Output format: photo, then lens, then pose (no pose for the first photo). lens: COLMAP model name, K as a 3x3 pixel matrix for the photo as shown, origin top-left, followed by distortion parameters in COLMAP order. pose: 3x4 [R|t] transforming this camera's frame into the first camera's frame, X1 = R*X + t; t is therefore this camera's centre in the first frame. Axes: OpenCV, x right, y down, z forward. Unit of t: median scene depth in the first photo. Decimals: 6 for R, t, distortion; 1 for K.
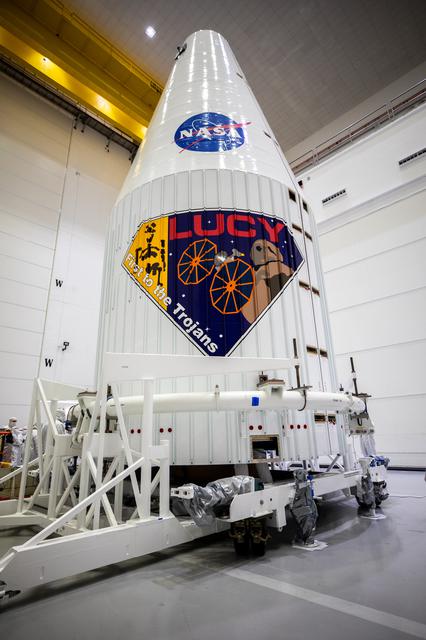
lens RADIAL K [[332.9, 0, 211.9], [0, 332.9, 321.3], [0, 0, 1]] dist [-0.019441, -0.001010]
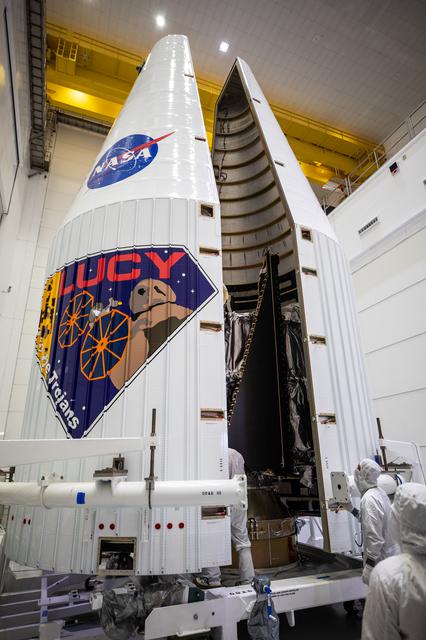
lens RADIAL K [[381.9, 0, 209.8], [0, 381.9, 316.8], [0, 0, 1]] dist [0.003100, 0.005363]
pose [[0.920782, -0.132235, -0.366981, 0.653344], [0.116465, 0.991072, -0.064896, -0.078966], [0.372287, 0.017014, 0.927962, 0.194965]]
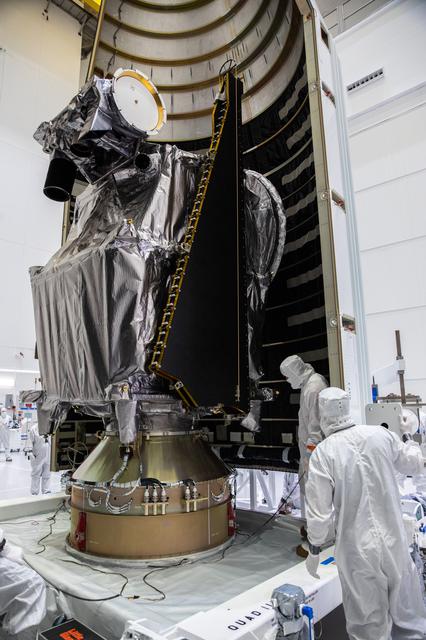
lens RADIAL K [[434.9, 0, 213.0], [0, 434.9, 320.1], [0, 0, 1]] dist [-0.044552, 0.000195]
pose [[0.997892, 0.031502, 0.056742, 0.171018], [-0.037619, 0.993198, 0.110189, 0.124902], [-0.052884, -0.112091, 0.992290, 0.658265]]
